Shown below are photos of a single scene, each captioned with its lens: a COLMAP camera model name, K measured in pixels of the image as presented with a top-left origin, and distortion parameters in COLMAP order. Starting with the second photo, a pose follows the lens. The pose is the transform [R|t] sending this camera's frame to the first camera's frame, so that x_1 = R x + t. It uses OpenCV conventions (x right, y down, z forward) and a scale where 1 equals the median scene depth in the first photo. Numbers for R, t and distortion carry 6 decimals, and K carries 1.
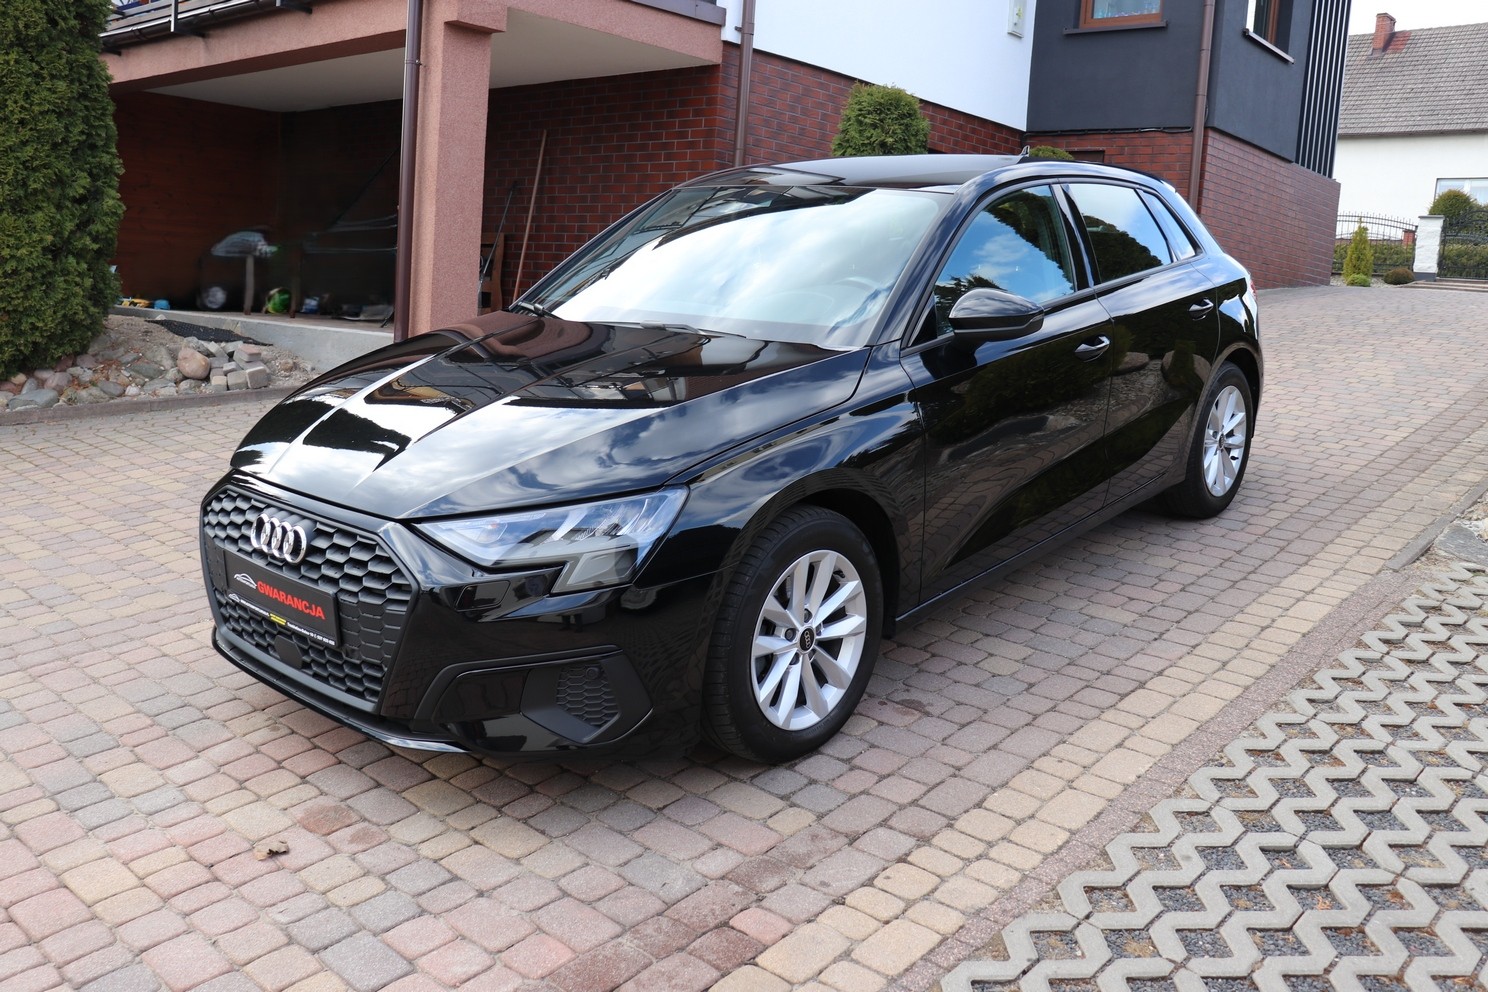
lens RADIAL K [[1249.4, 0, 744.0], [0, 1249.4, 496.0], [0, 0, 1]] dist [-0.154897, 0.149108]
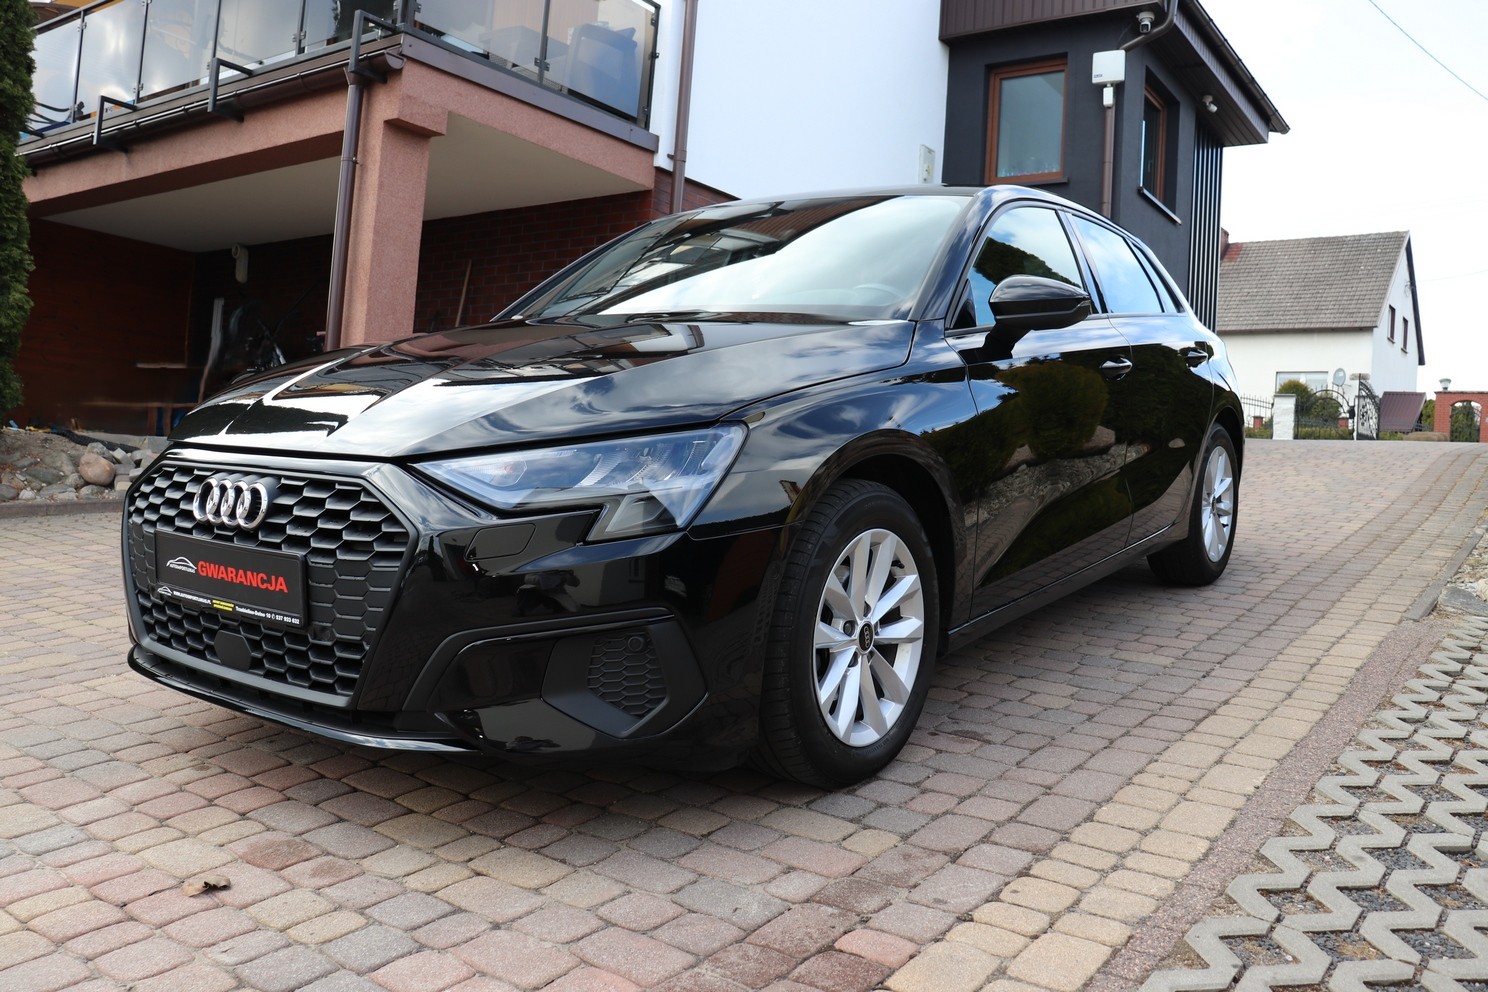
lens RADIAL K [[1214.7, 0, 744.0], [0, 1214.7, 496.0], [0, 0, 1]] dist [-0.160661, 0.139561]
pose [[0.995653, 0.003523, 0.093077, -0.116786], [0.010674, 0.988386, -0.151586, 0.155248], [-0.092530, 0.151920, 0.984052, 0.201926]]
